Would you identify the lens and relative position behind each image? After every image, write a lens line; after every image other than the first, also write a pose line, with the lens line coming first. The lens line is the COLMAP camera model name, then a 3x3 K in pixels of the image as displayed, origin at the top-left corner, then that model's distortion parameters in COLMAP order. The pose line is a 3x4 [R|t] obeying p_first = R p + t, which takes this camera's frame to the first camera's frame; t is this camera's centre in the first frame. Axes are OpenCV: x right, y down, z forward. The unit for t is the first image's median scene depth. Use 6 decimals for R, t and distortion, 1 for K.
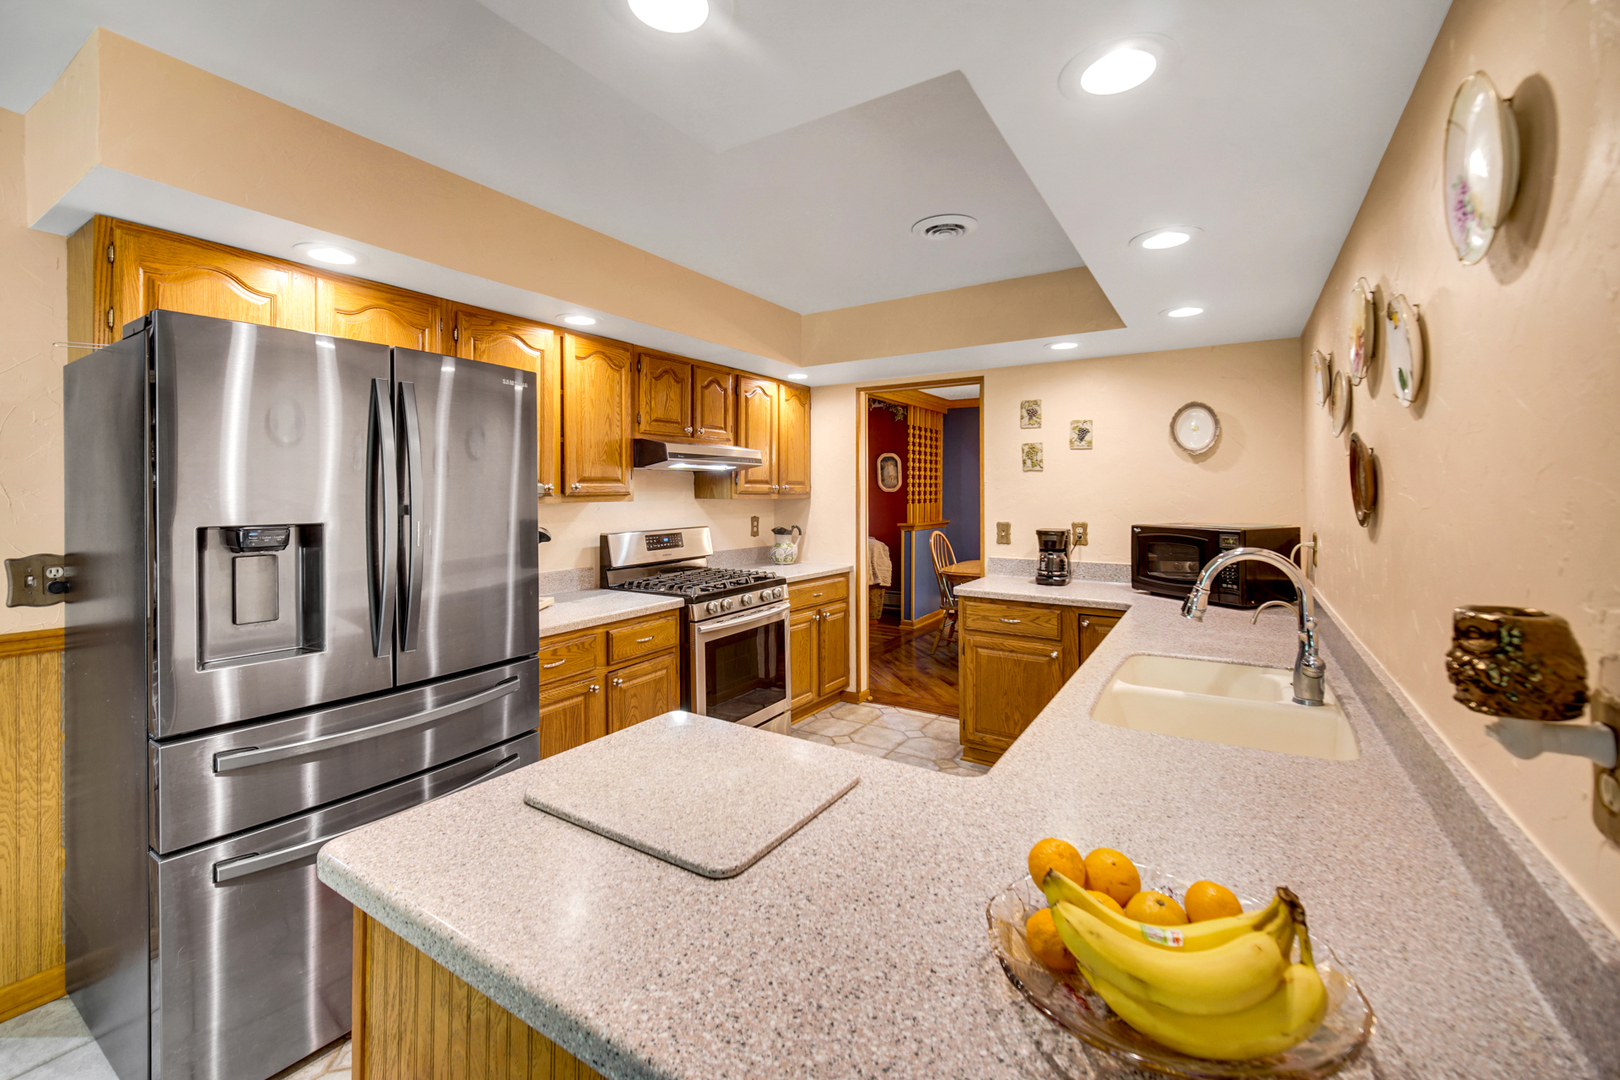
lens RADIAL K [[649.3, 0, 815.6], [0, 649.3, 492.0], [0, 0, 1]] dist [-0.001423, -0.000001]
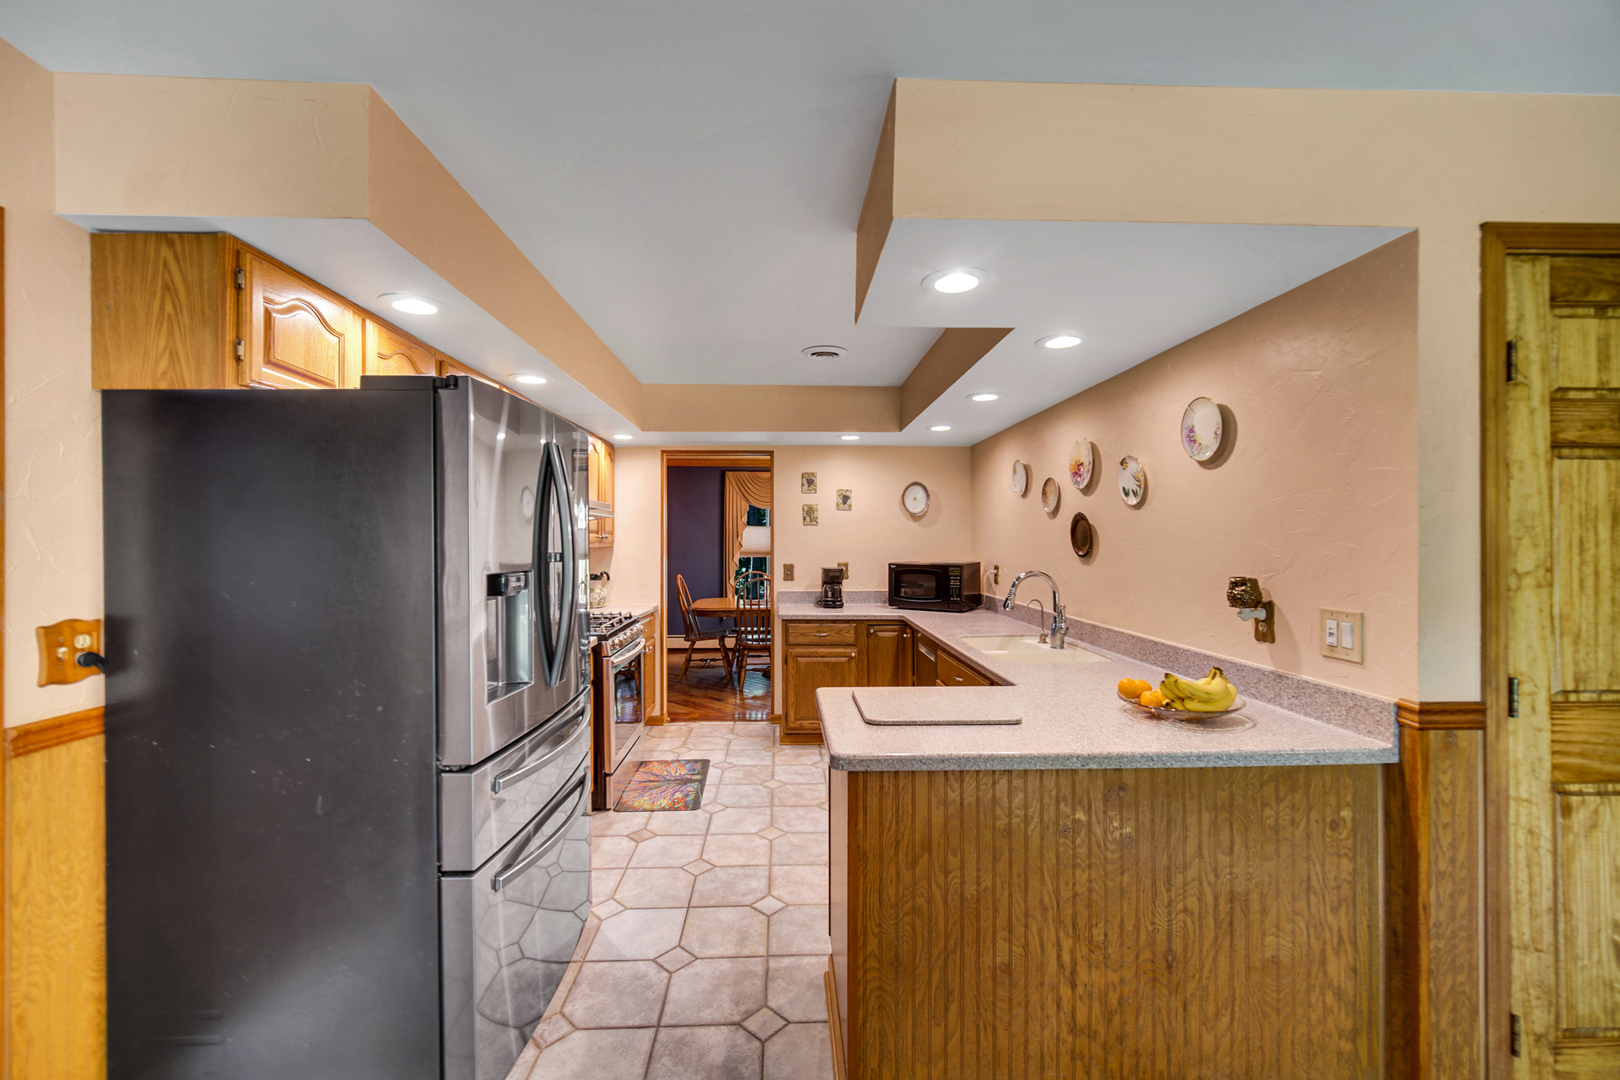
lens RADIAL K [[649.3, 0, 788.4], [0, 649.3, 540.6], [0, 0, 1]] dist [-0.001423, -0.000001]
pose [[0.829522, 0.000762, 0.558474, -0.512392], [-0.002361, 0.999995, 0.002141, -0.003330], [-0.558469, -0.003095, 0.829519, -0.096745]]
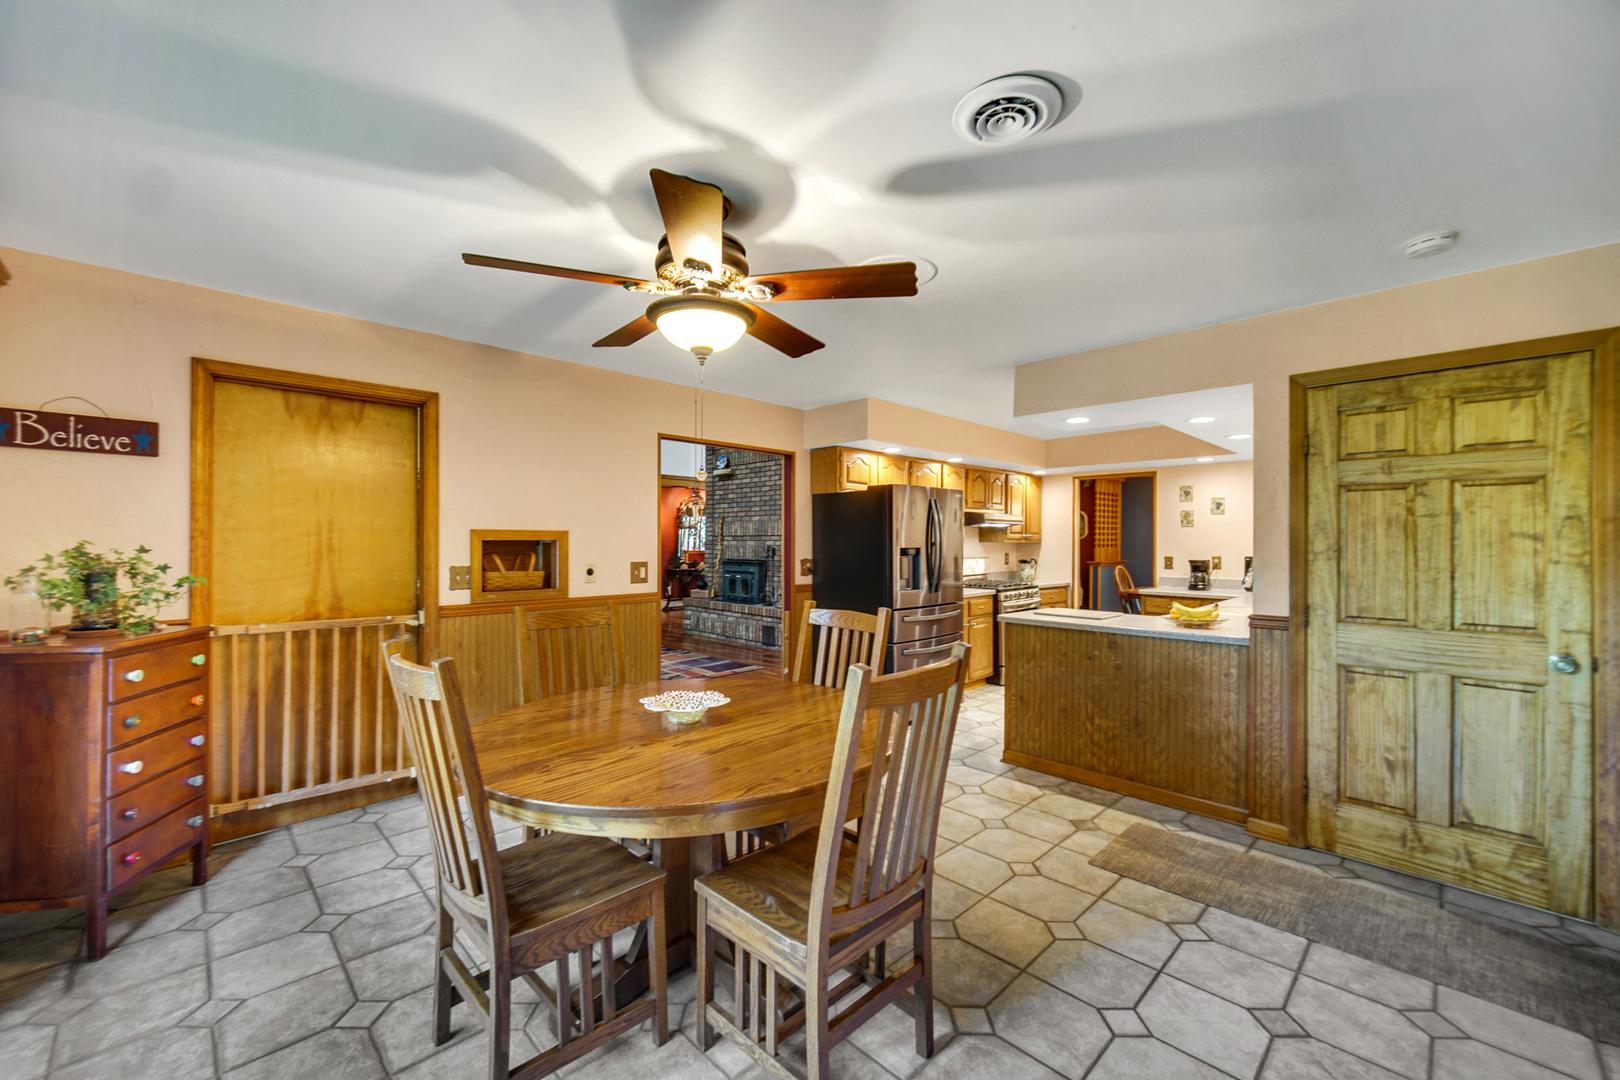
lens RADIAL K [[649.3, 0, 799.9], [0, 649.3, 542.9], [0, 0, 1]] dist [-0.001423, -0.000001]
pose [[0.971108, 0.004925, -0.238590, -0.293588], [-0.003470, 0.999973, 0.006517, 0.003494], [0.238616, -0.005501, 0.971098, -1.063230]]
